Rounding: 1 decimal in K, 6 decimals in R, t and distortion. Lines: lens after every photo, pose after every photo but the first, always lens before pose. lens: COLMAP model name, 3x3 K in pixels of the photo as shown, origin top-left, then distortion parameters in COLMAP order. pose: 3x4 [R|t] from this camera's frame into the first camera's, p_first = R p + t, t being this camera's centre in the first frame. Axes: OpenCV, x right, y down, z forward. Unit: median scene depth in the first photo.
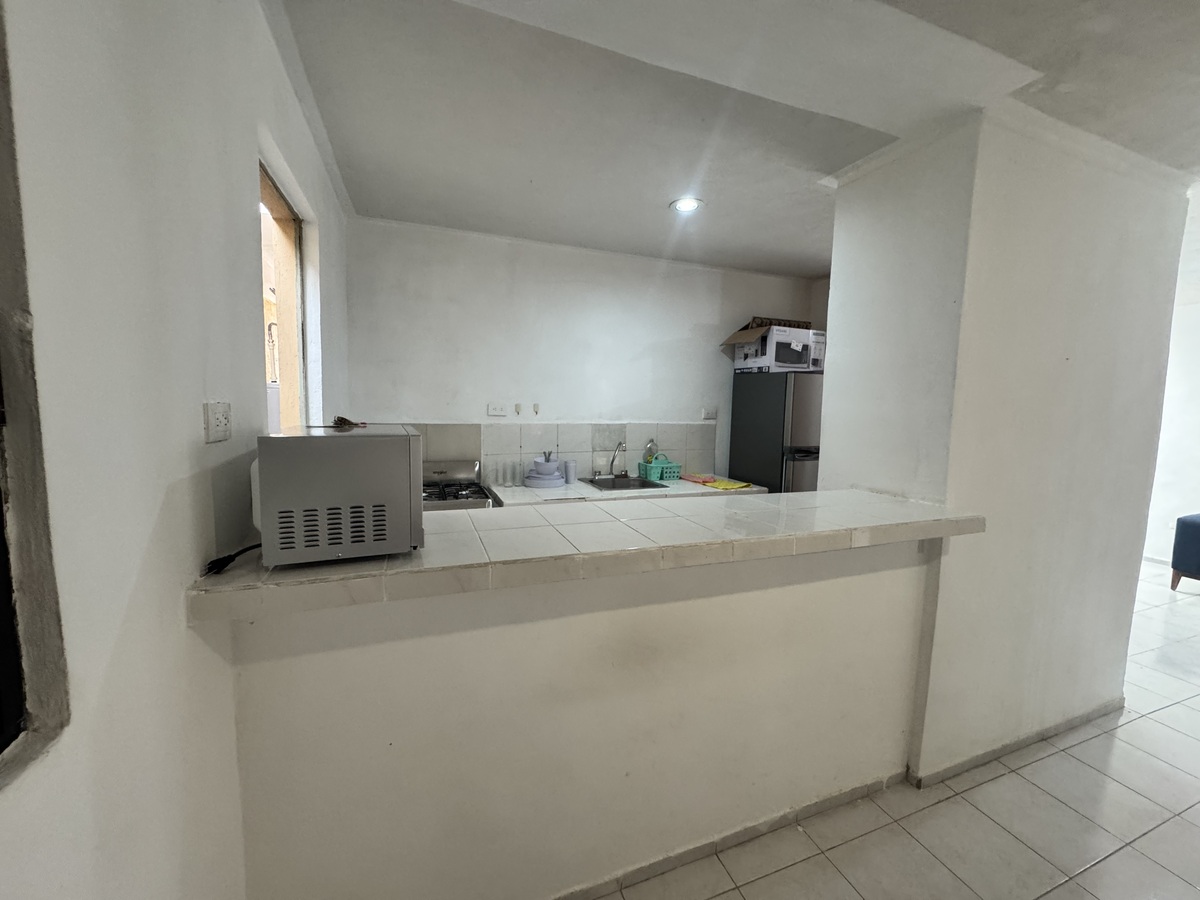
lens RADIAL K [[480.8, 0, 600.0], [0, 480.8, 450.0], [0, 0, 1]] dist [0.000633, 0.000432]
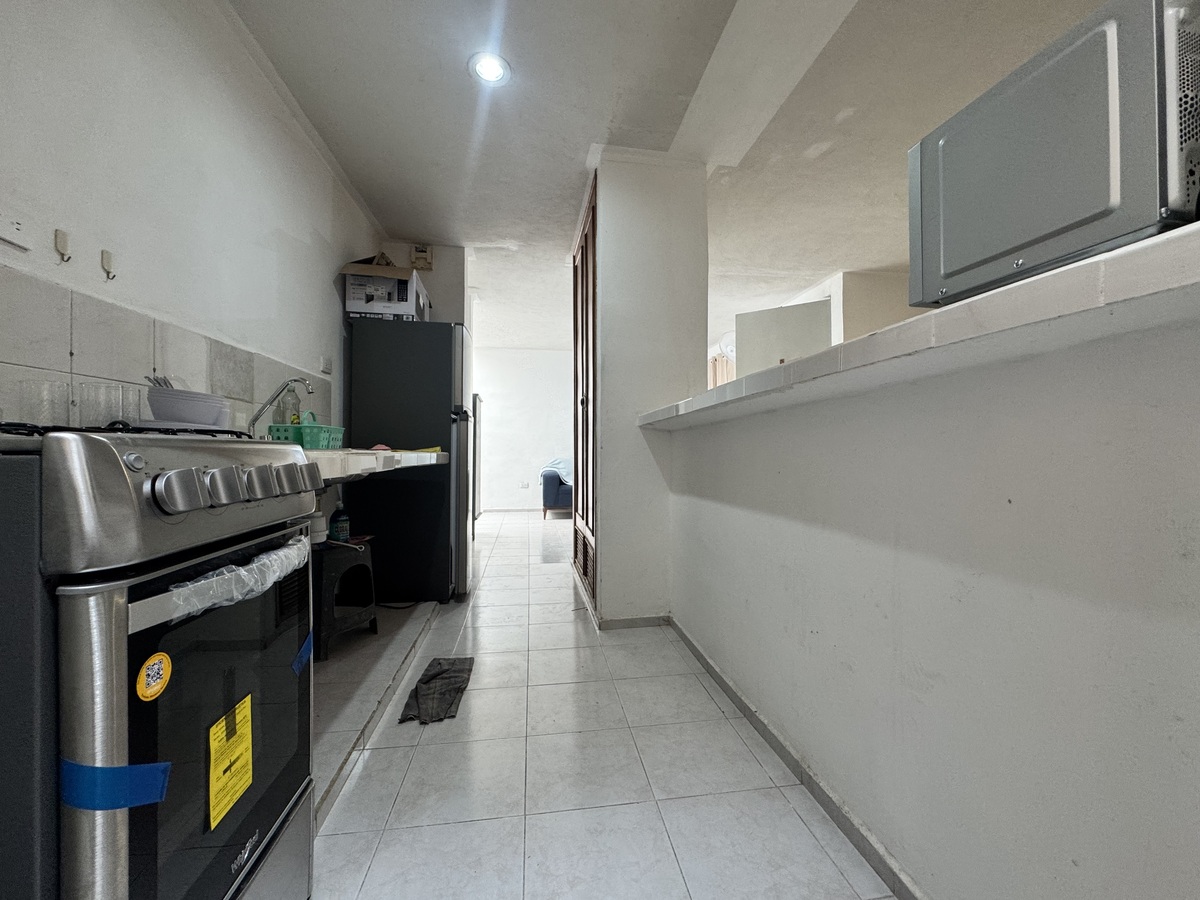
lens RADIAL K [[480.8, 0, 600.0], [0, 480.8, 450.0], [0, 0, 1]] dist [0.000633, 0.000432]
pose [[0.219886, -0.014356, 0.975420, -0.389294], [0.096400, 0.995317, -0.007082, 0.095695], [-0.970751, 0.095588, 0.220241, 0.493344]]
